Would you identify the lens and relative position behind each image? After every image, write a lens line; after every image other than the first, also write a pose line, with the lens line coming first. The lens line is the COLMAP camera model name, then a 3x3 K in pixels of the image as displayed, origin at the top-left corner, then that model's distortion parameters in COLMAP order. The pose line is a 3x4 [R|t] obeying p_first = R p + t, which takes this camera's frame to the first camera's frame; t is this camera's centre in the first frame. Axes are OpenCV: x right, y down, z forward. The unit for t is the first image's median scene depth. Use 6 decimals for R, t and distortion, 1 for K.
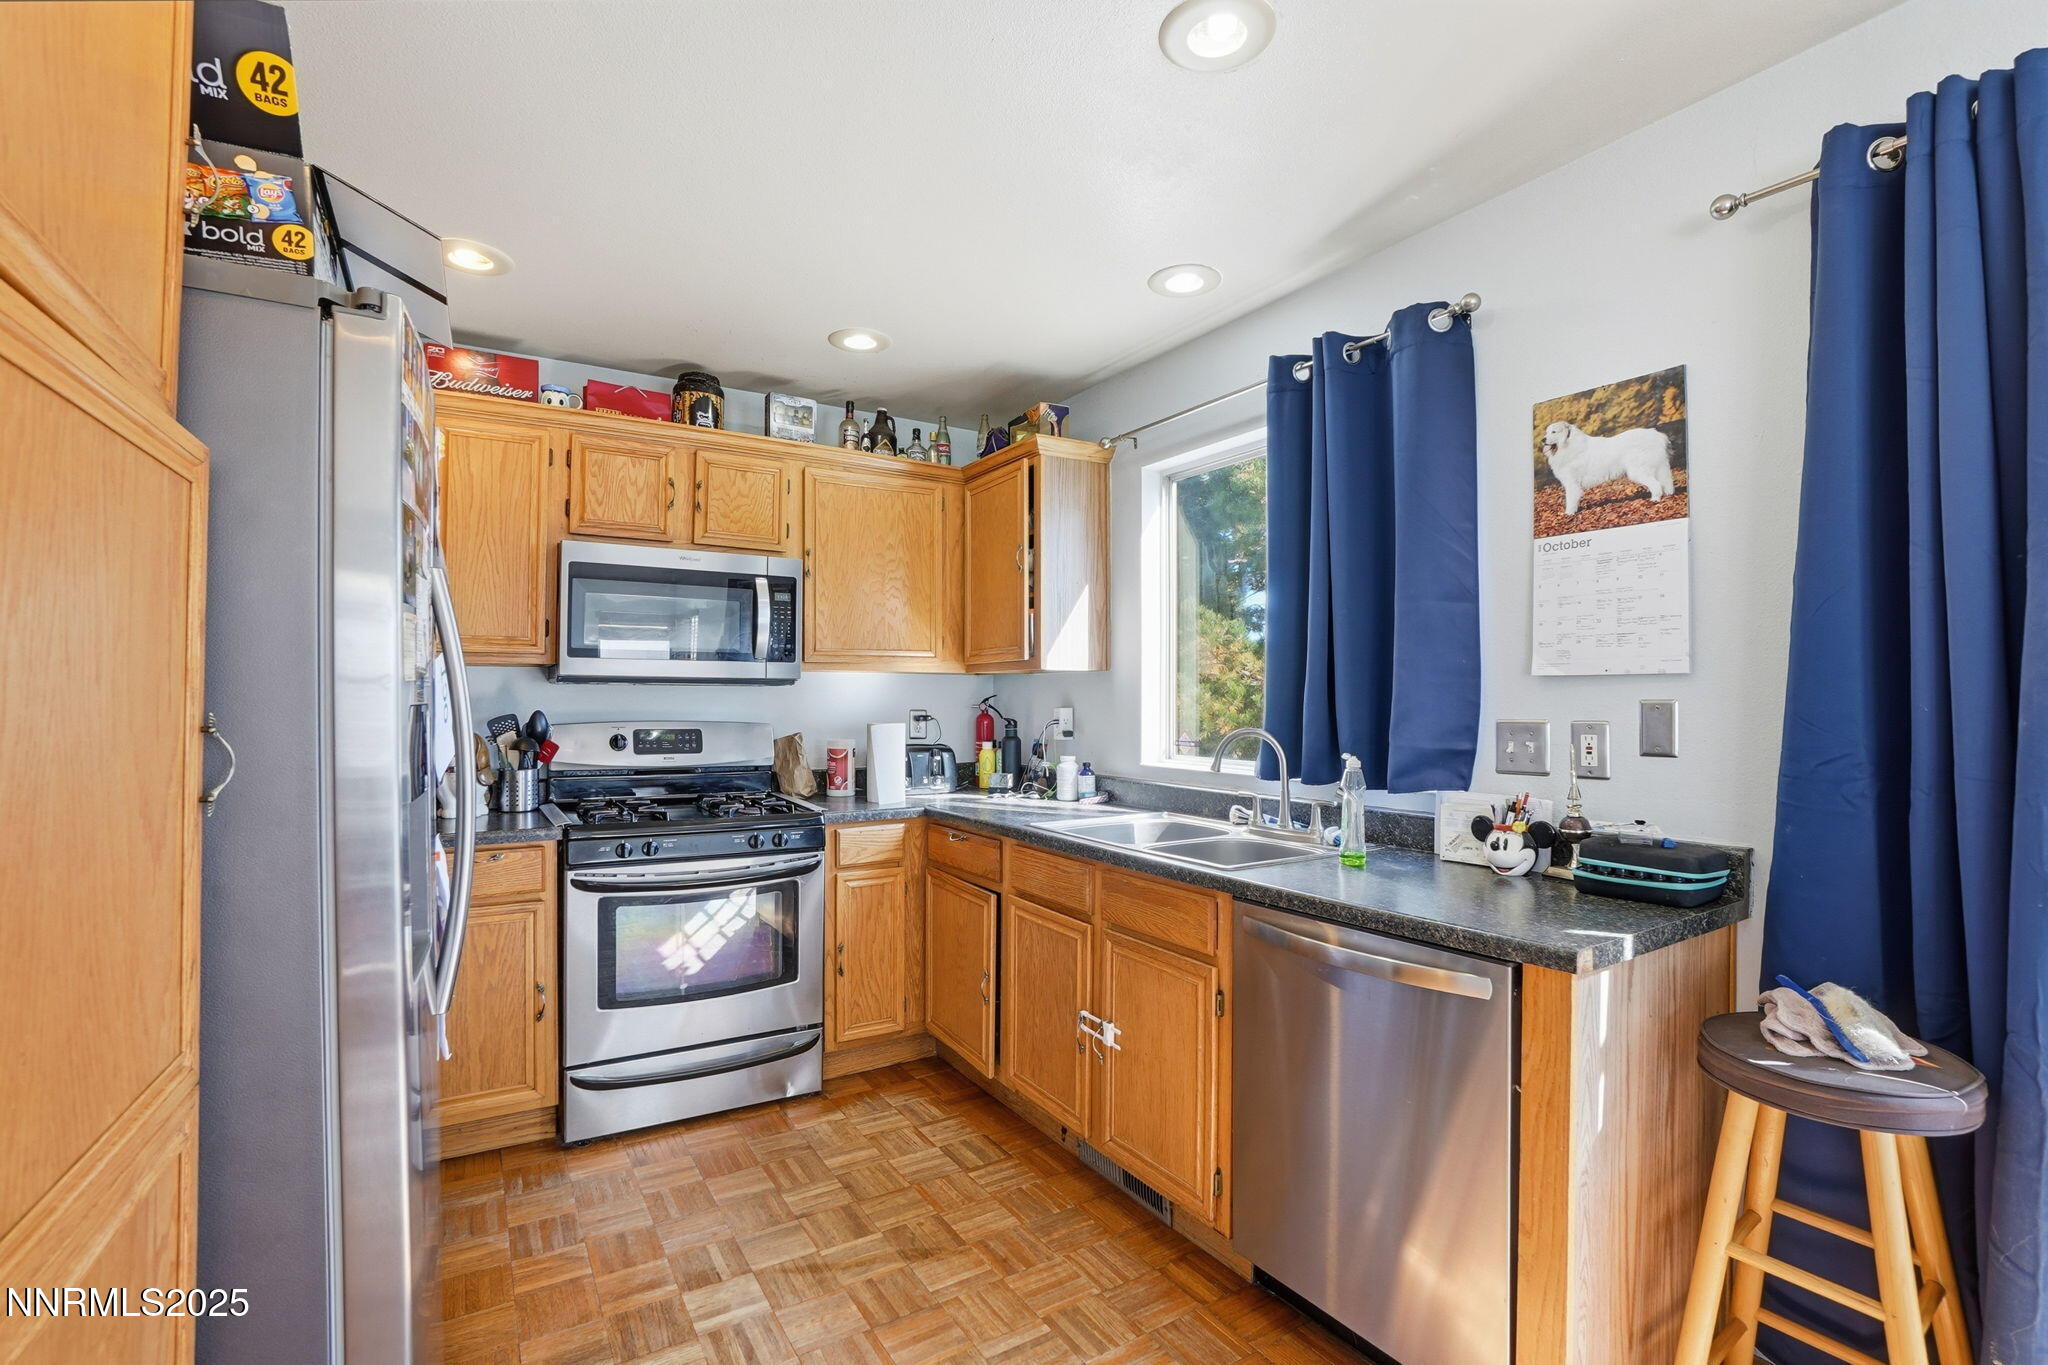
lens RADIAL K [[903.7, 0, 1024.0], [0, 903.7, 682.5], [0, 0, 1]] dist [-0.065439, 0.022702]
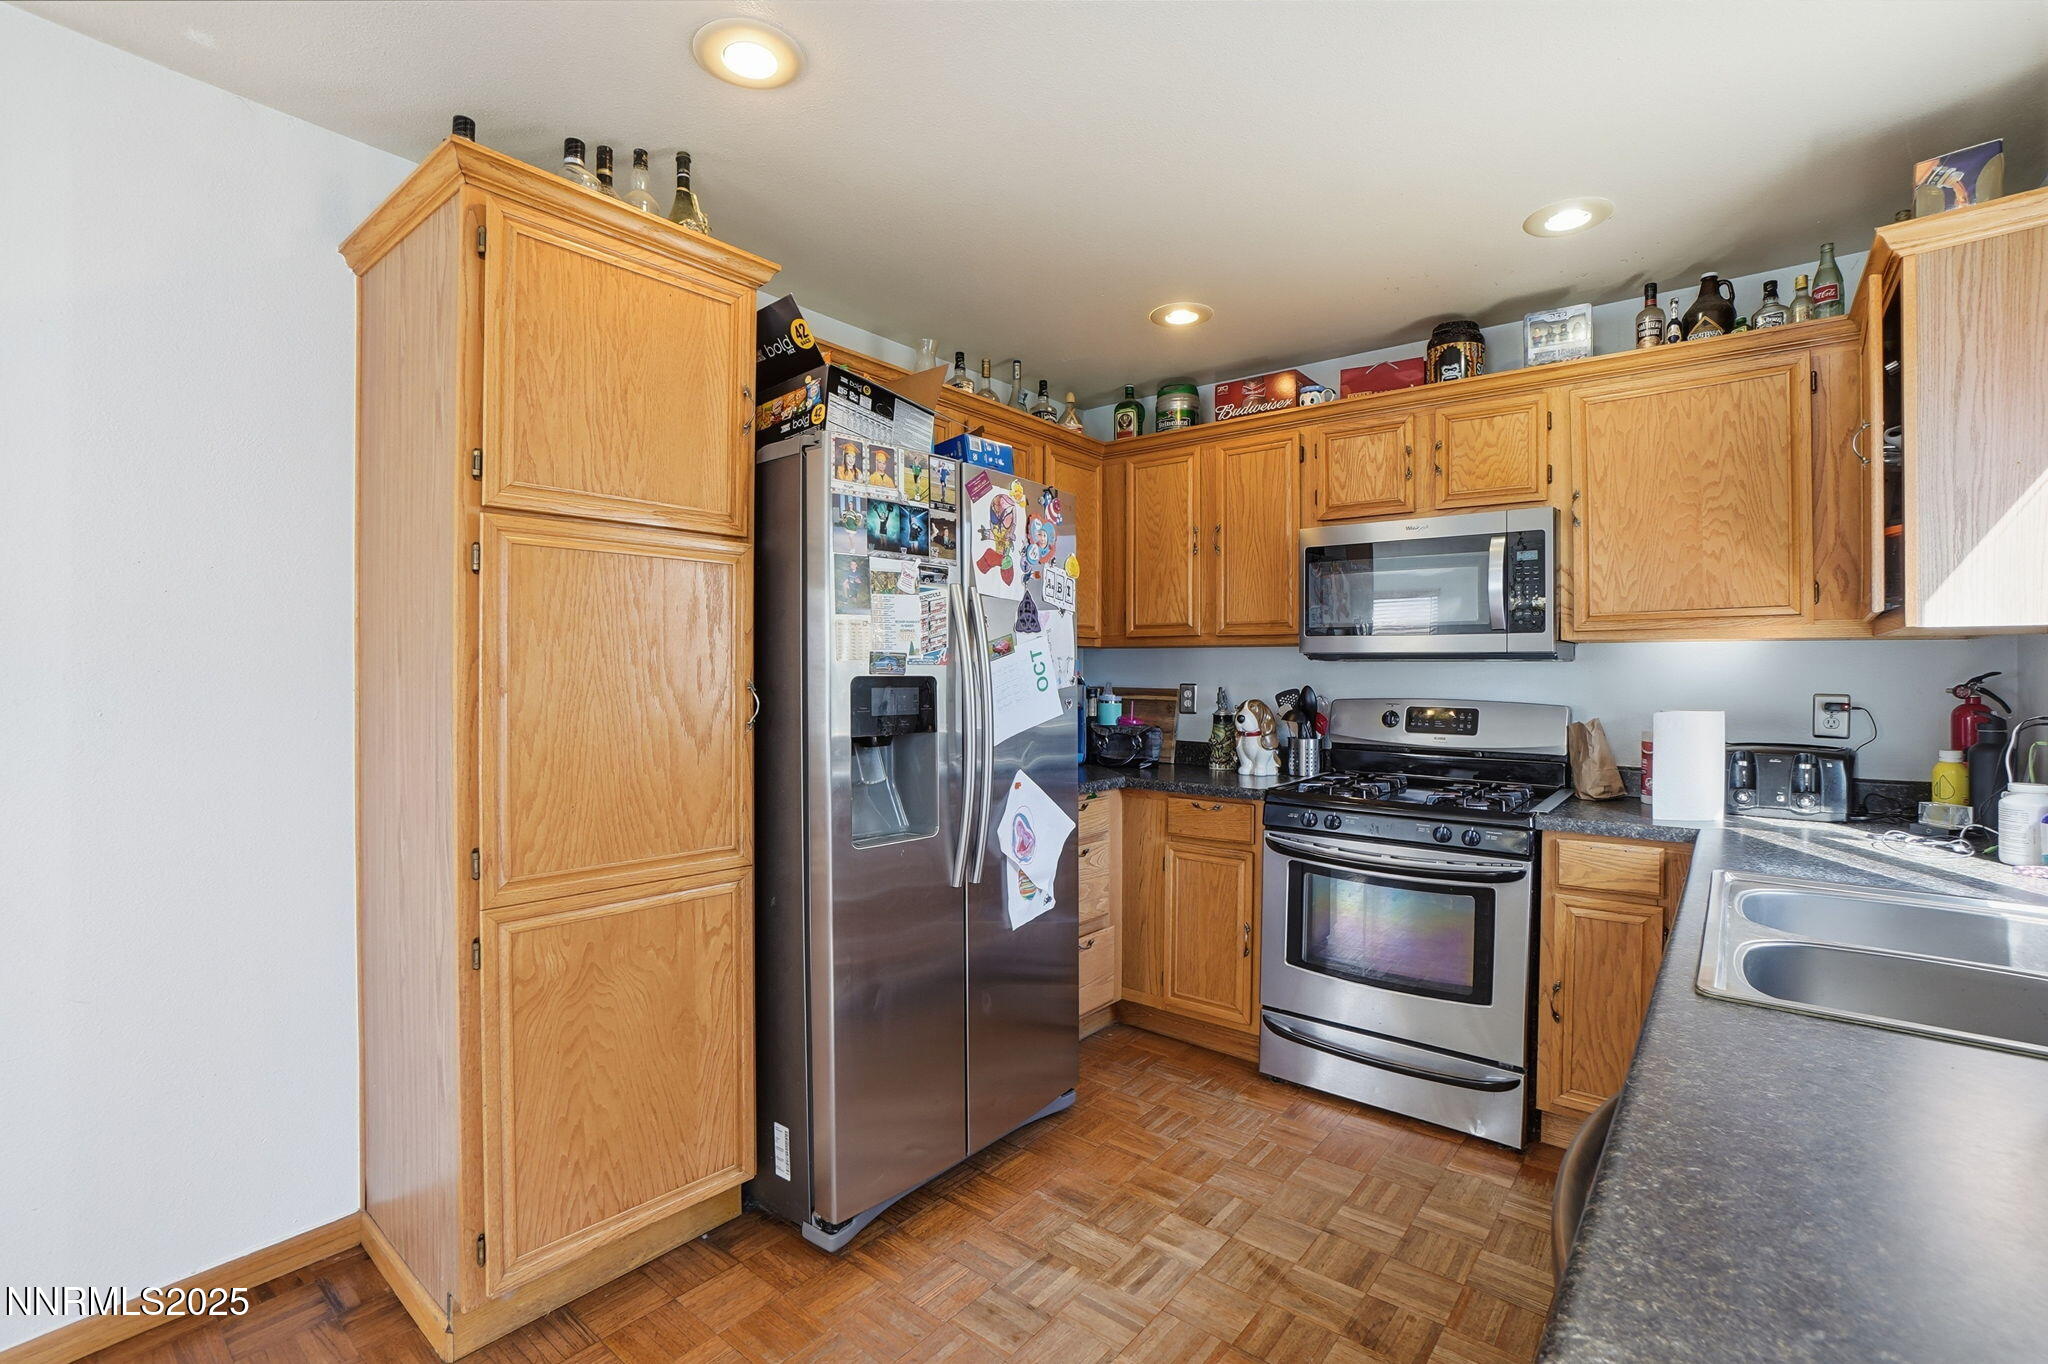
lens RADIAL K [[915.2, 0, 1030.5], [0, 915.2, 671.8], [0, 0, 1]] dist [-0.067387, 0.024934]
pose [[0.327938, 0.000099, -0.944699, 0.423673], [0.011511, 0.999925, 0.004101, 0.006035], [0.944629, -0.012219, 0.327912, 0.320753]]
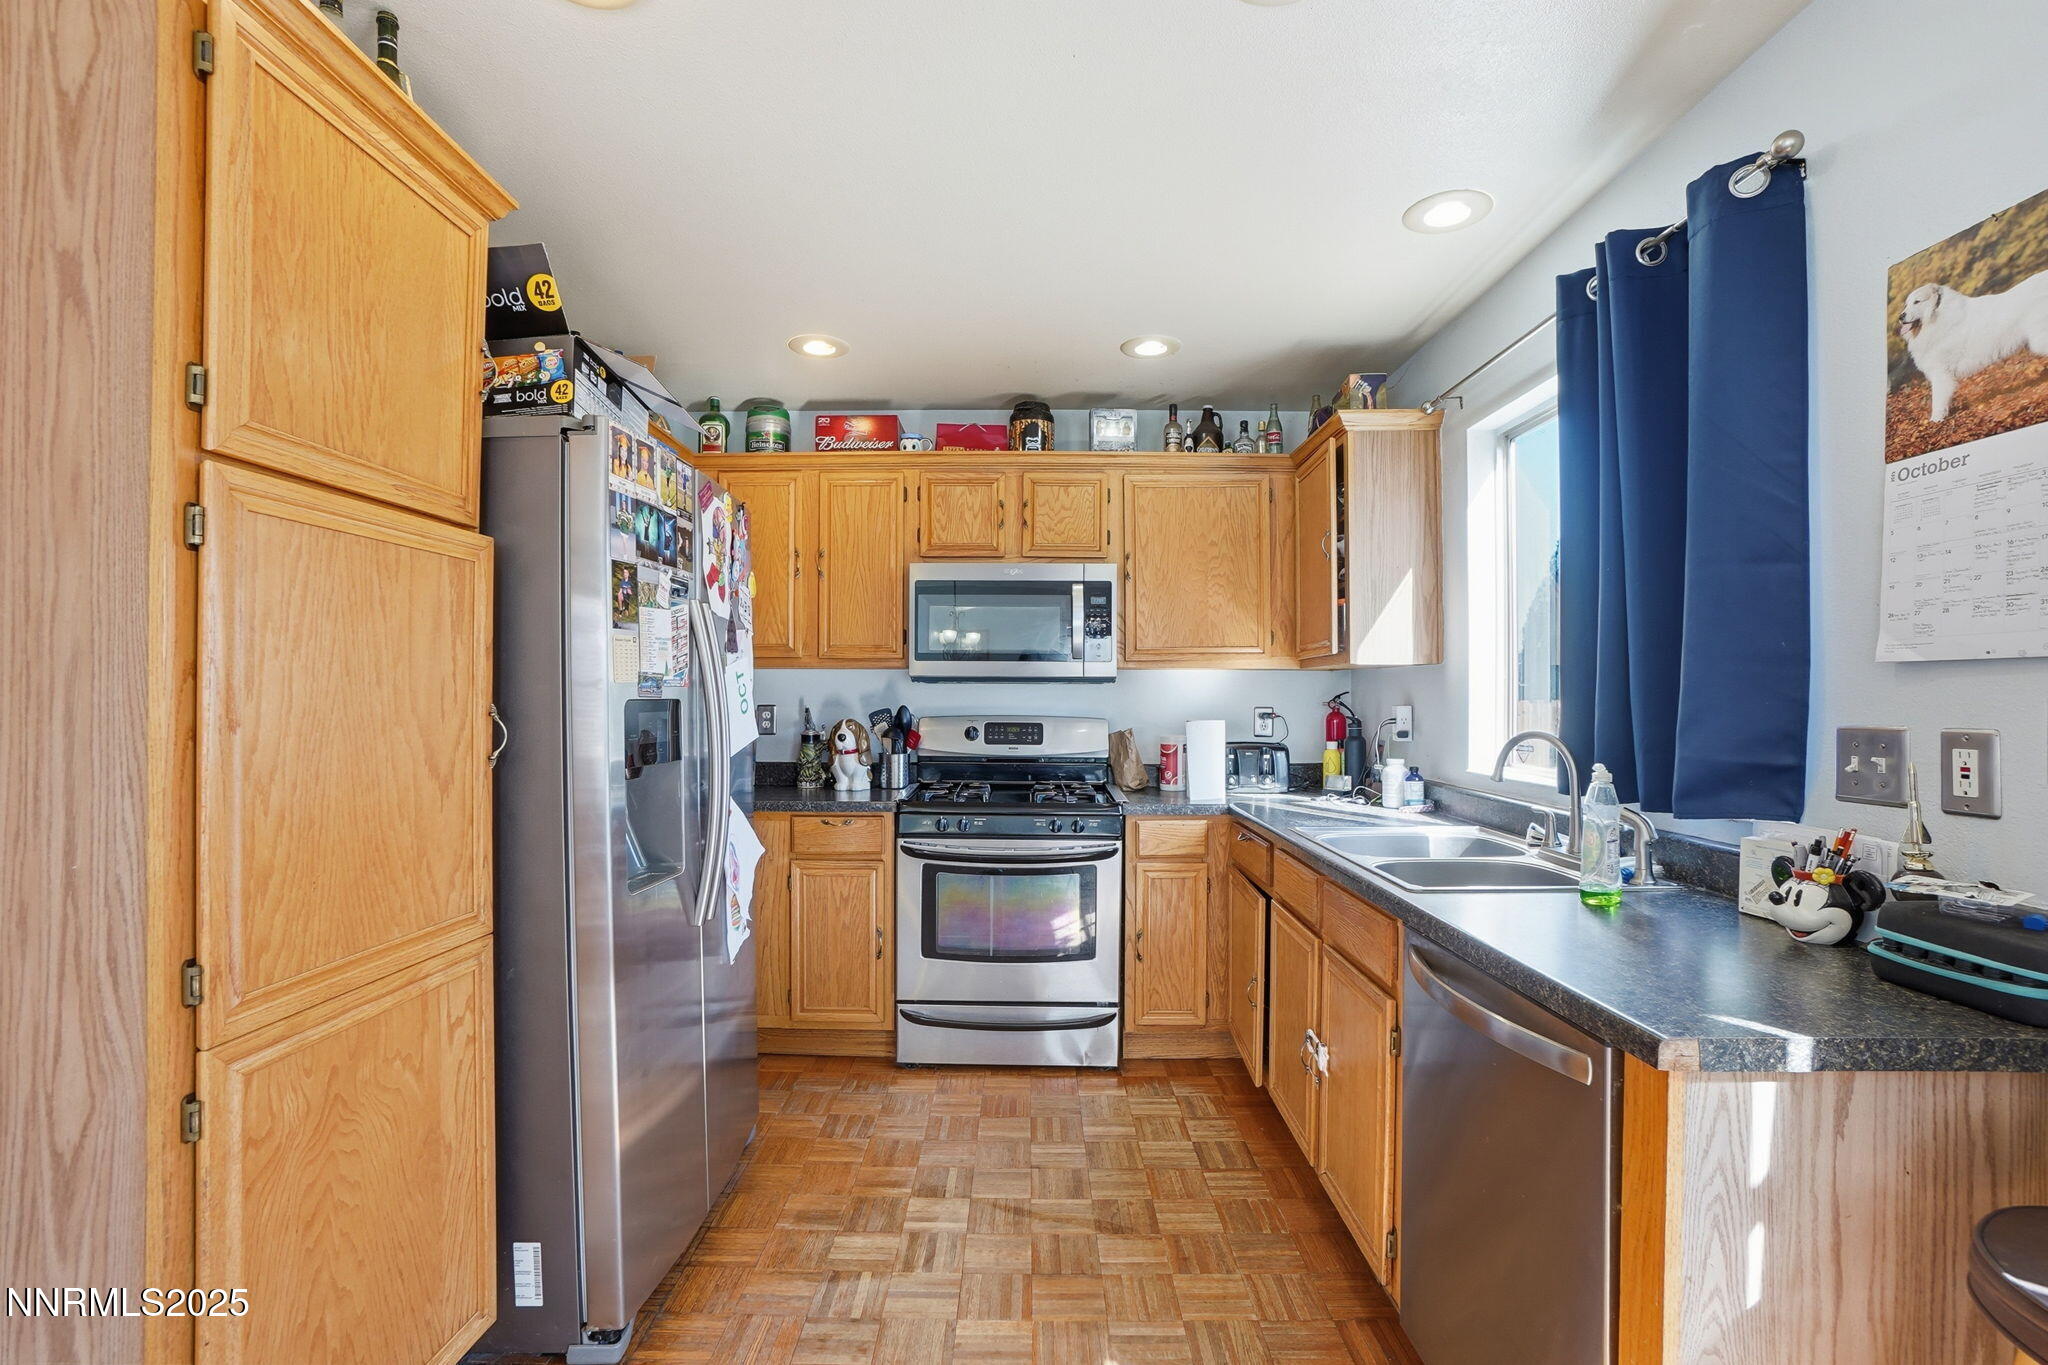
lens RADIAL K [[912.3, 0, 1029.3], [0, 912.3, 689.2], [0, 0, 1]] dist [-0.064179, 0.023232]
pose [[0.845700, -0.003505, -0.533647, 0.270393], [0.008968, 0.999931, 0.007645, 0.001670], [0.533583, -0.011251, 0.845673, 0.046135]]
